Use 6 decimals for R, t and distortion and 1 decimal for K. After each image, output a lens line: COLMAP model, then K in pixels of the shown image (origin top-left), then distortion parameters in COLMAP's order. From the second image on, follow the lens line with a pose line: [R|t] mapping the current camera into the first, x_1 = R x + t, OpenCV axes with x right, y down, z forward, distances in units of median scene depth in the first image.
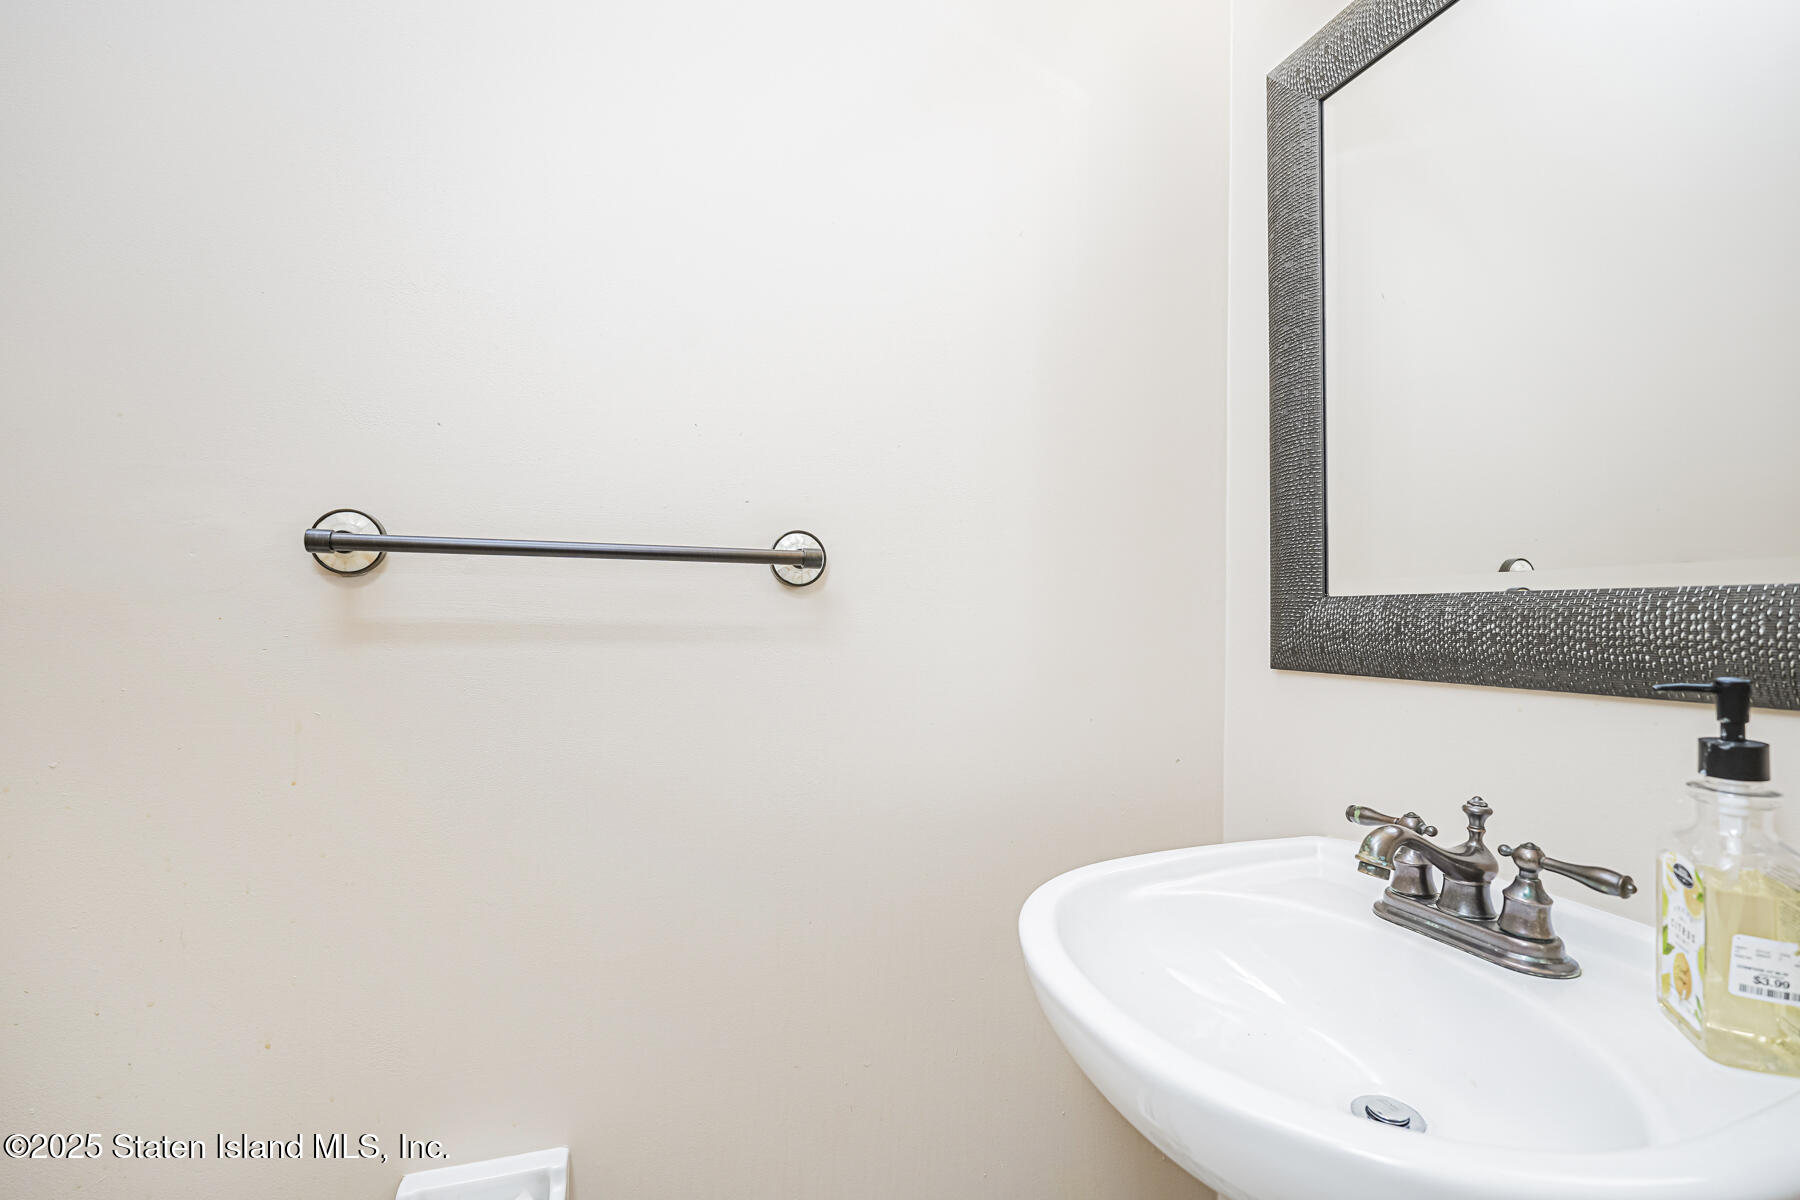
lens RADIAL K [[824.5, 0, 899.7], [0, 824.5, 600.4], [0, 0, 1]] dist [-0.016951, 0.007999]
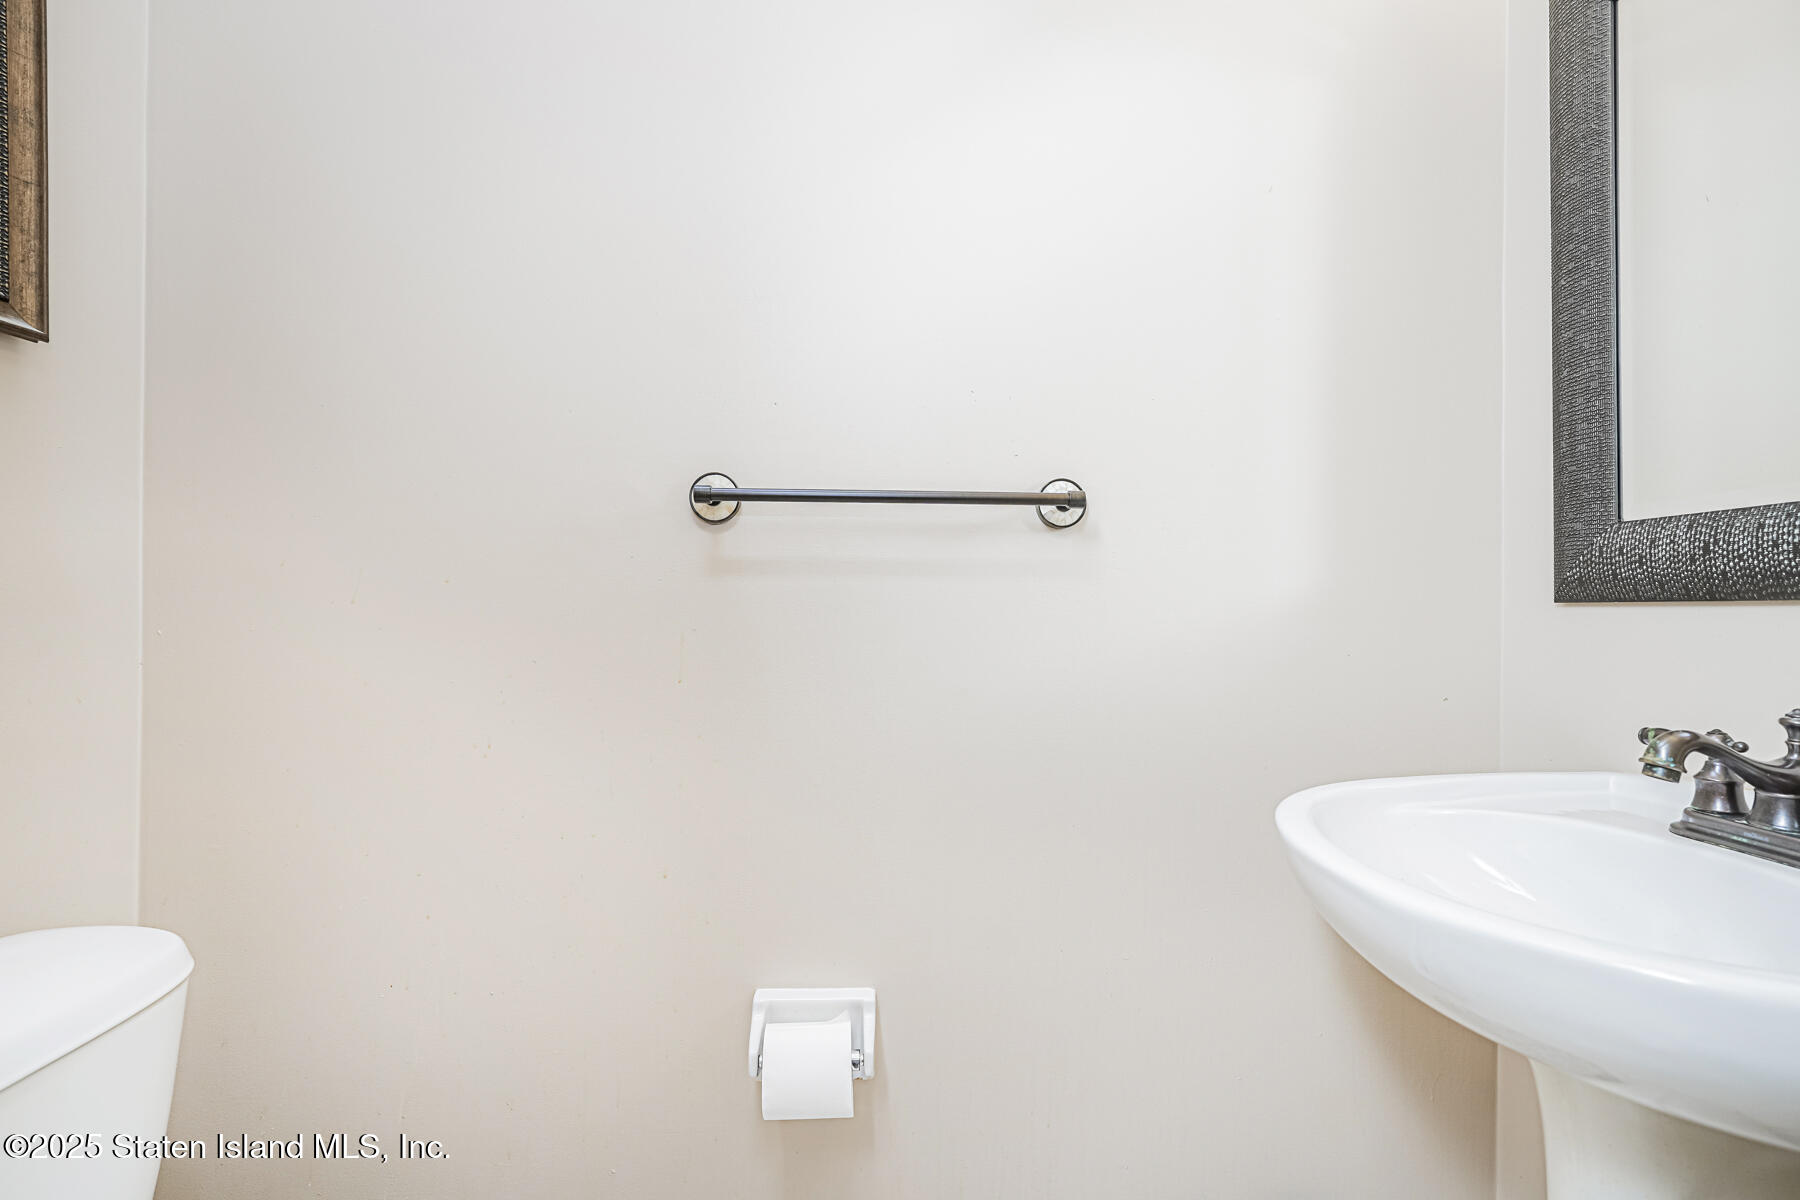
lens RADIAL K [[824.5, 0, 893.2], [0, 824.5, 601.0], [0, 0, 1]] dist [-0.016951, 0.007999]
pose [[0.960817, -0.006789, -0.277100, -0.035161], [0.008747, 0.999945, 0.005830, 0.082779], [0.277045, -0.008025, 0.960823, -0.169591]]
